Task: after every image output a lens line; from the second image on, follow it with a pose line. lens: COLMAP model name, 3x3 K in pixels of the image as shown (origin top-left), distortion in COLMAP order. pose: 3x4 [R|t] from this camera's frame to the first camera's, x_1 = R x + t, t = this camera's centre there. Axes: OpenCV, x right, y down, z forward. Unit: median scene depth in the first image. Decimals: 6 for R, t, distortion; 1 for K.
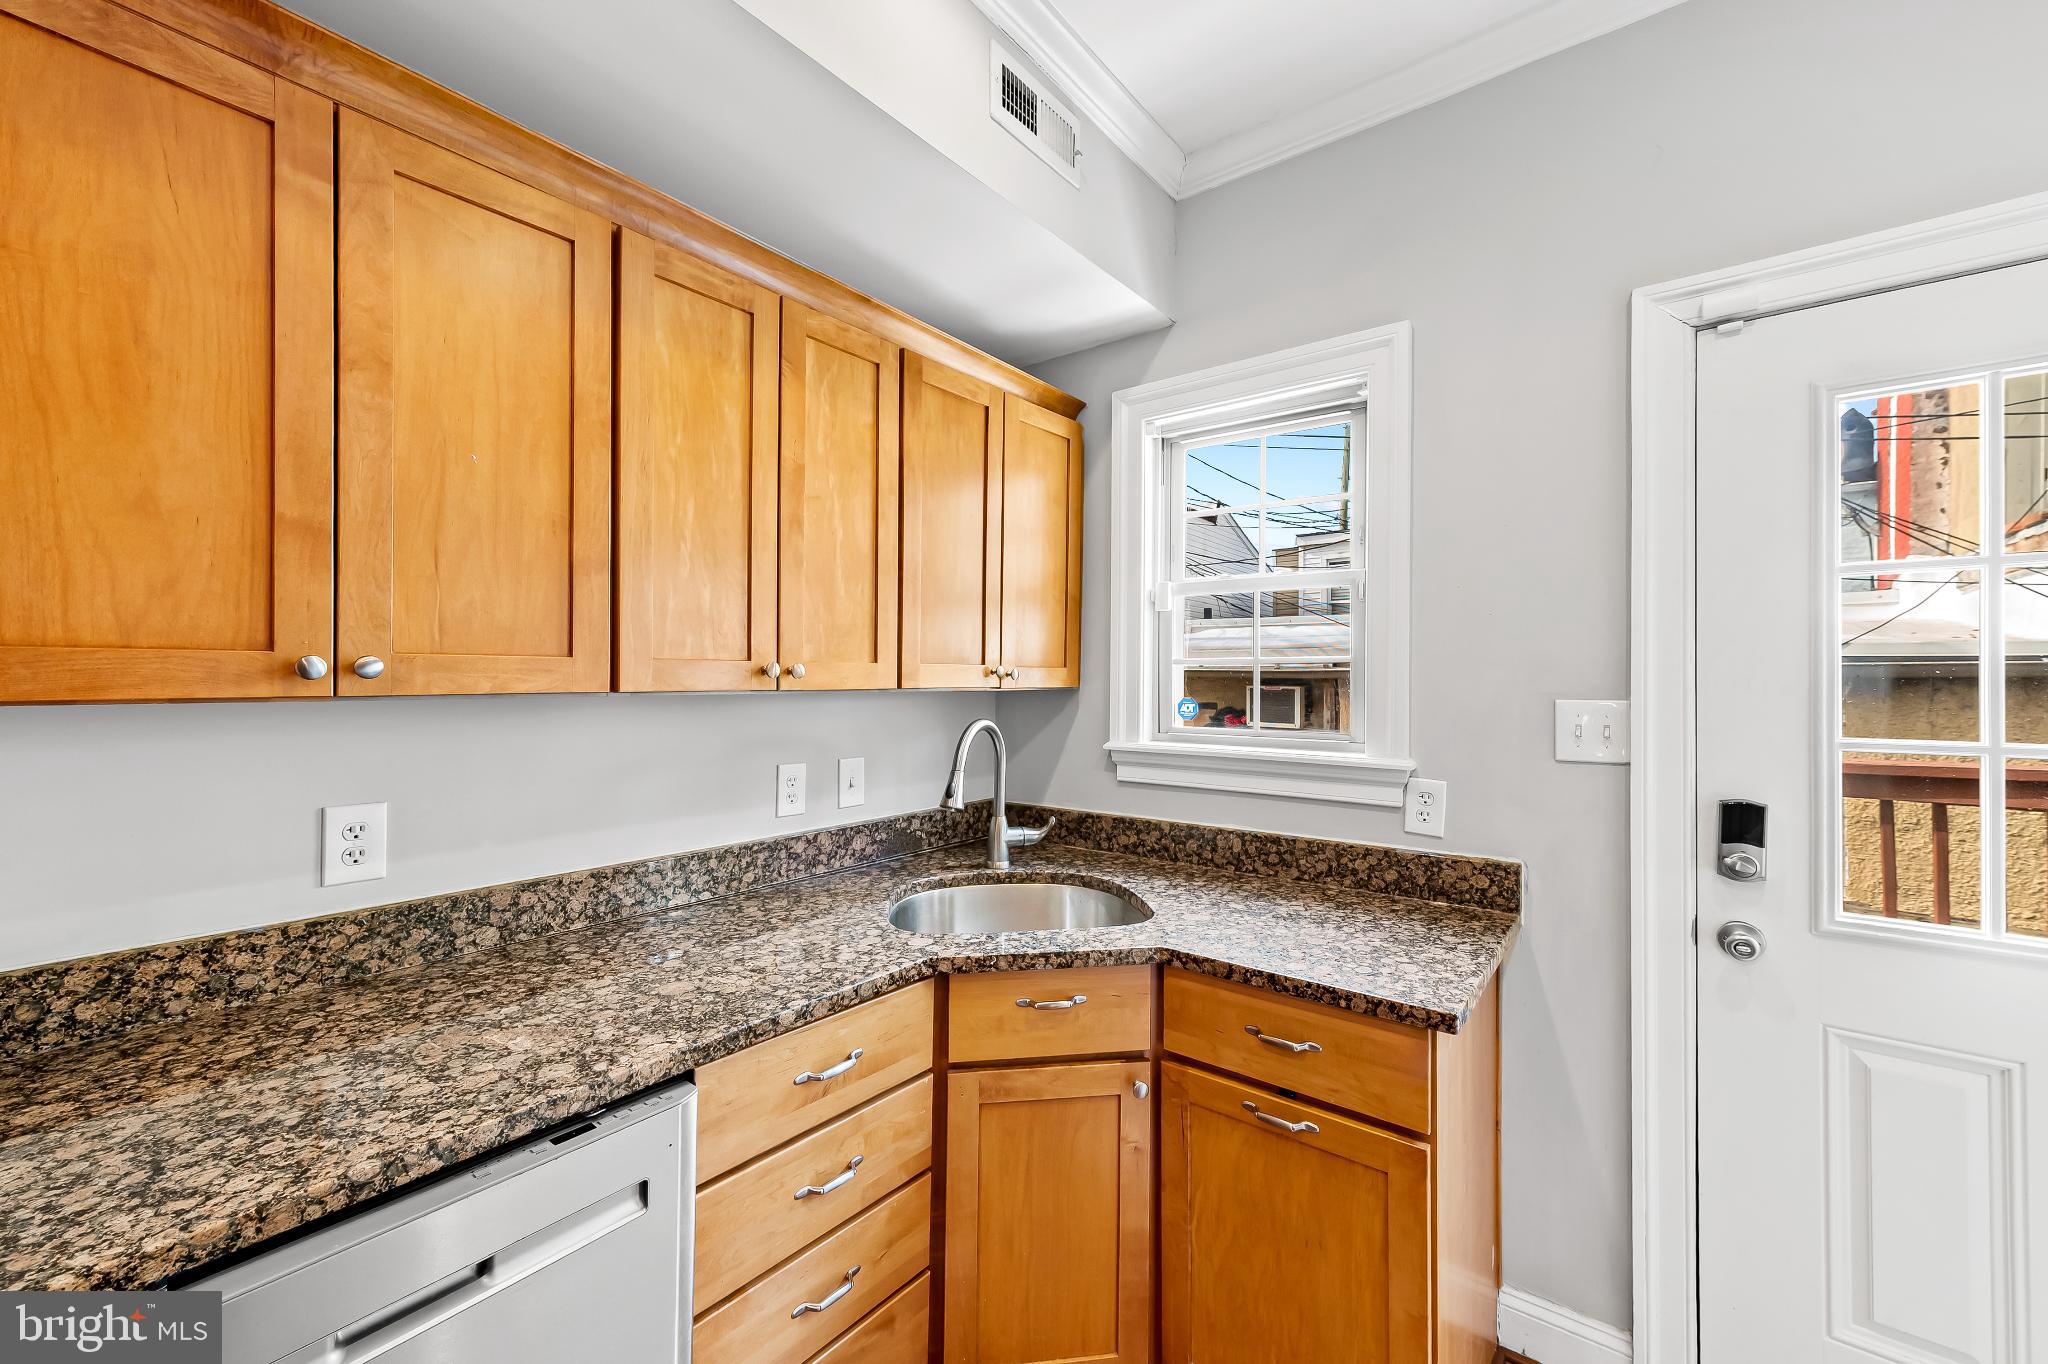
lens RADIAL K [[811.2, 0, 1013.8], [0, 811.2, 679.7], [0, 0, 1]] dist [0.008384, 0.000165]
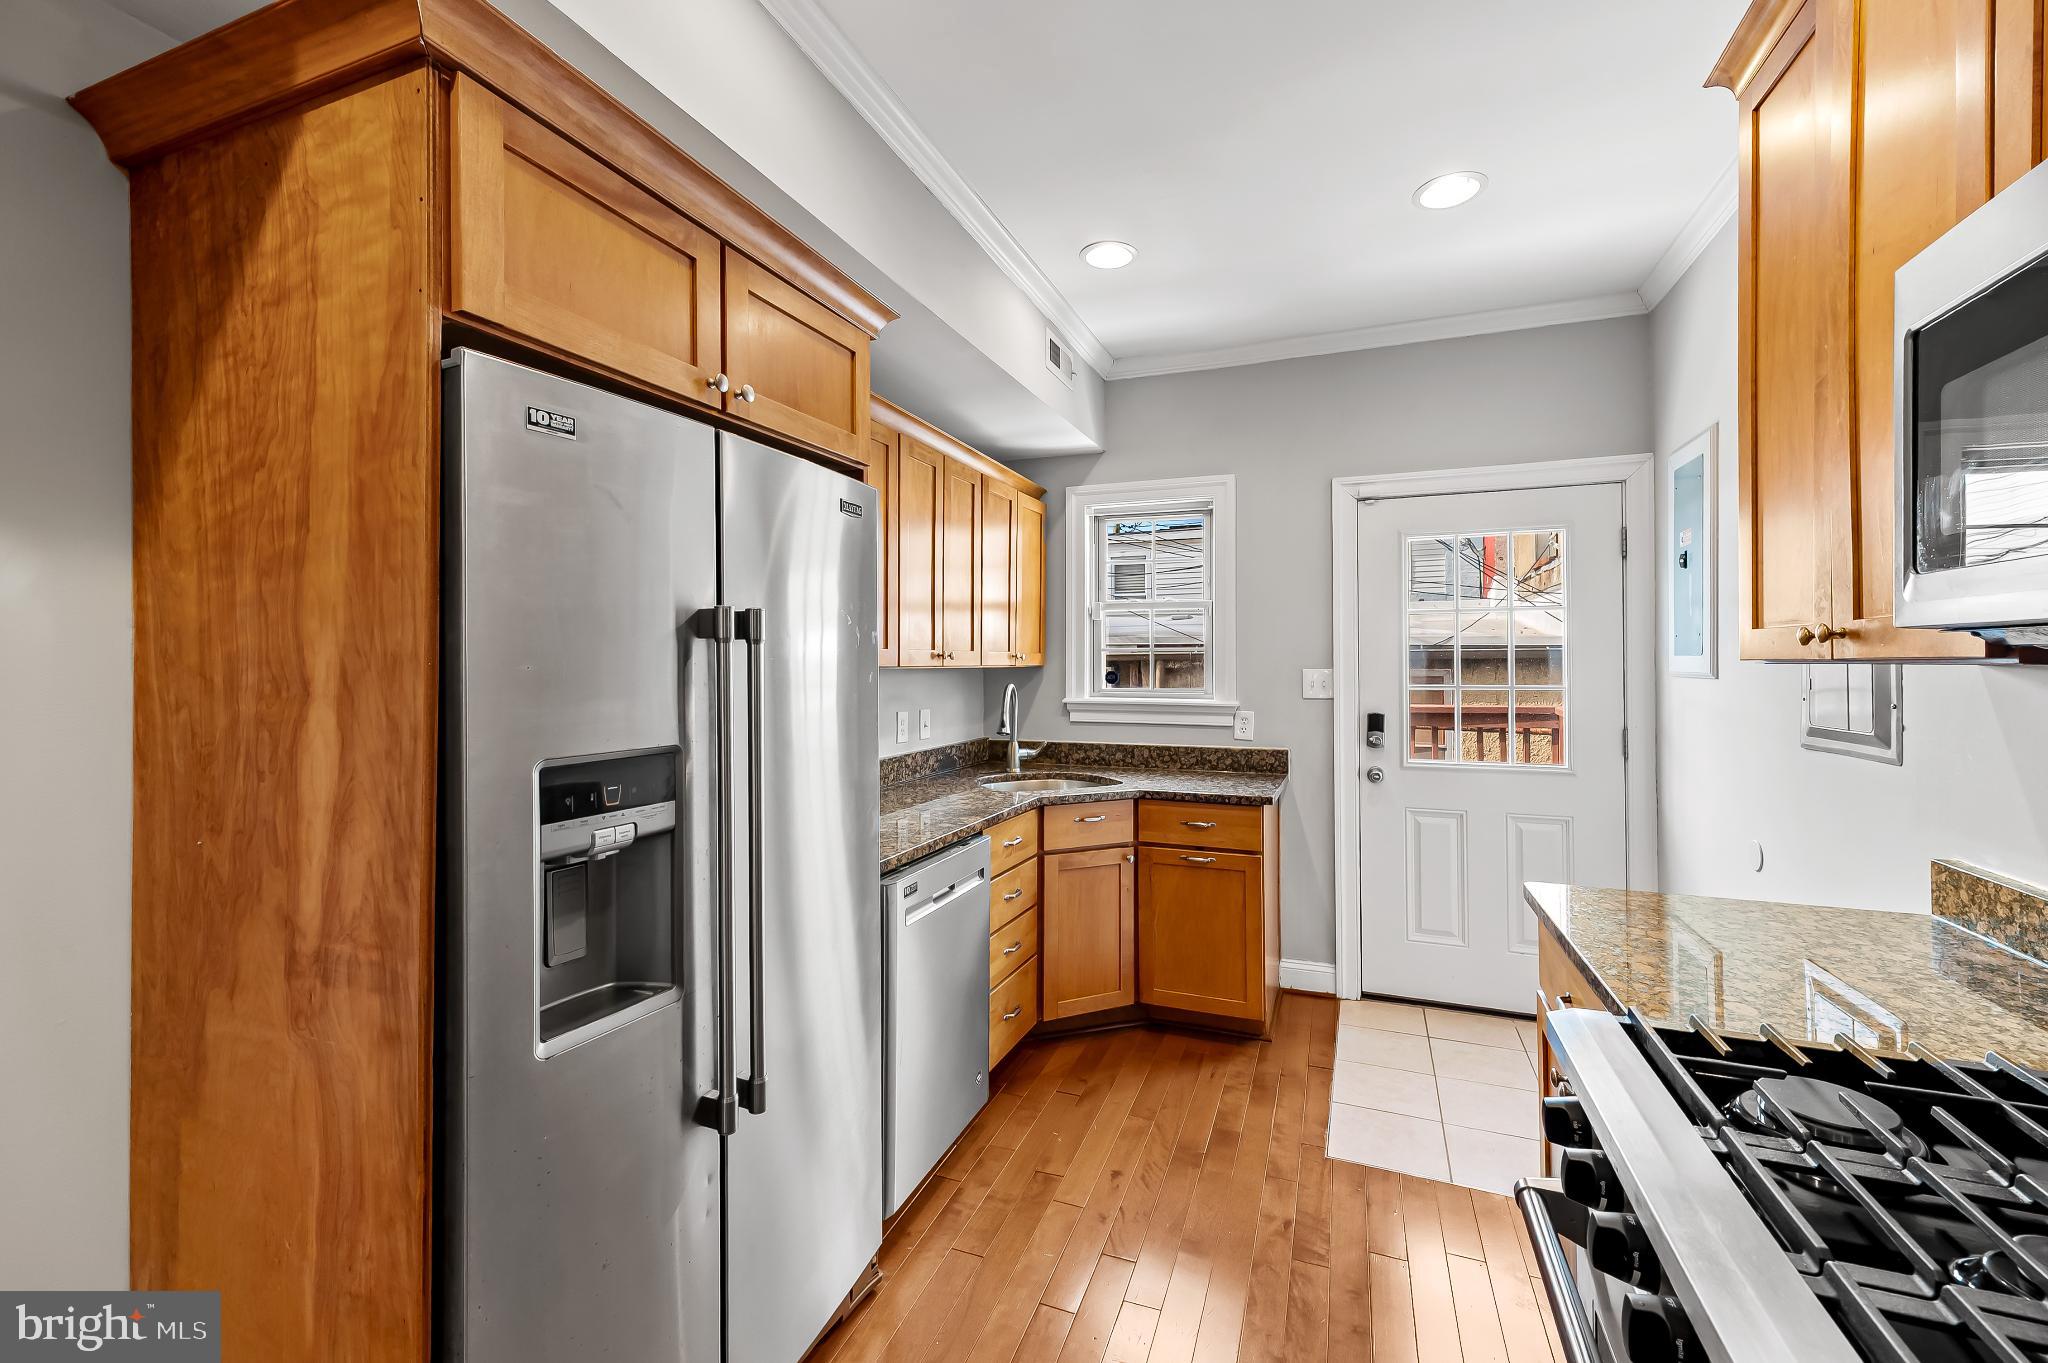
lens RADIAL K [[854.7, 0, 1005.2], [0, 854.7, 655.8], [0, 0, 1]] dist [0.012622, -0.000914]
pose [[0.961903, -0.001733, 0.273386, -0.587044], [0.003936, 0.999964, -0.007509, 0.003960], [-0.273363, 0.008299, 0.961875, -0.791897]]
